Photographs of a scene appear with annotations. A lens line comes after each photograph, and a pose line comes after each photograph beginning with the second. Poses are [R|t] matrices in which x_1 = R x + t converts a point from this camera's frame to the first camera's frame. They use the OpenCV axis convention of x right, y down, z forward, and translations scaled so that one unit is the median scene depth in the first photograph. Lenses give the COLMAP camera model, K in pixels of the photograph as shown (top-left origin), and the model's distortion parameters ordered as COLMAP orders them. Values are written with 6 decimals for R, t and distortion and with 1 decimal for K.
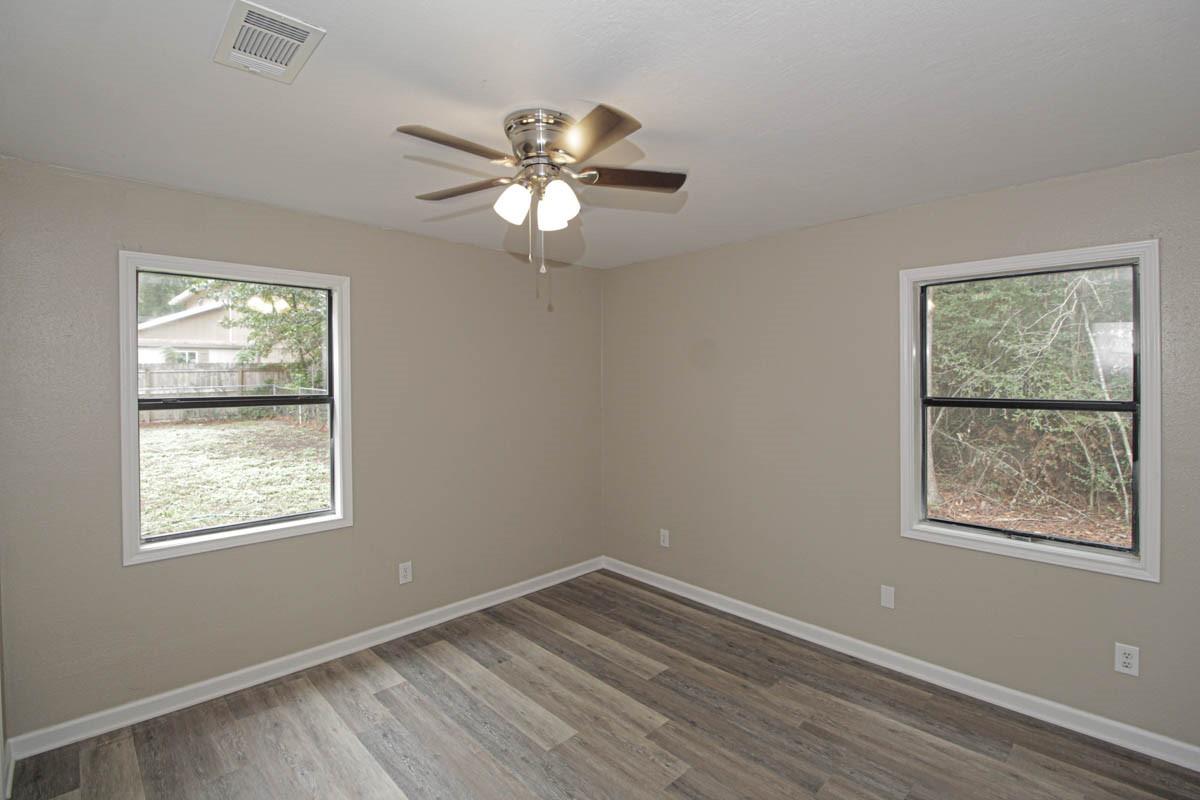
lens RADIAL K [[552.8, 0, 606.5], [0, 552.8, 380.3], [0, 0, 1]] dist [0.001435, -0.012630]
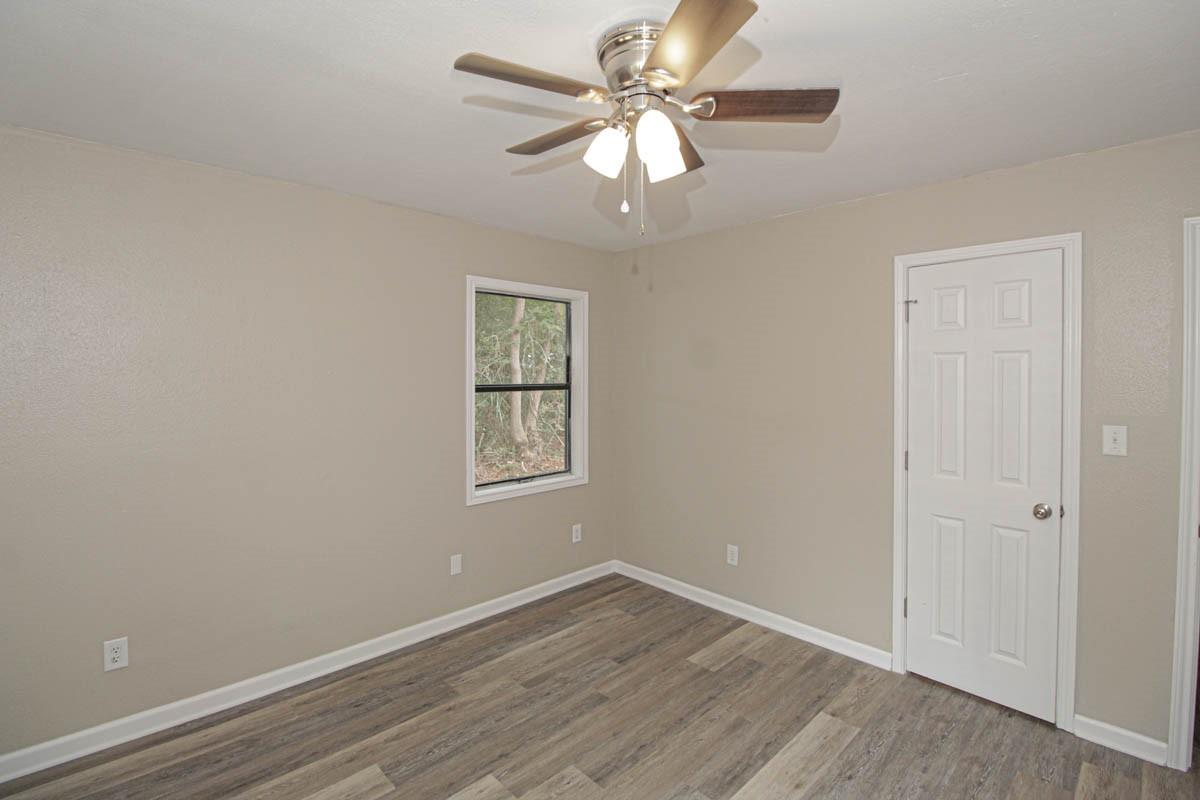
lens RADIAL K [[552.8, 0, 606.5], [0, 552.8, 380.3], [0, 0, 1]] dist [0.001435, -0.012630]
pose [[-0.011245, 0.000800, 0.999936, -0.669714], [0.002193, 0.999997, -0.000775, 0.027664], [-0.999934, 0.002184, -0.011247, 0.789854]]
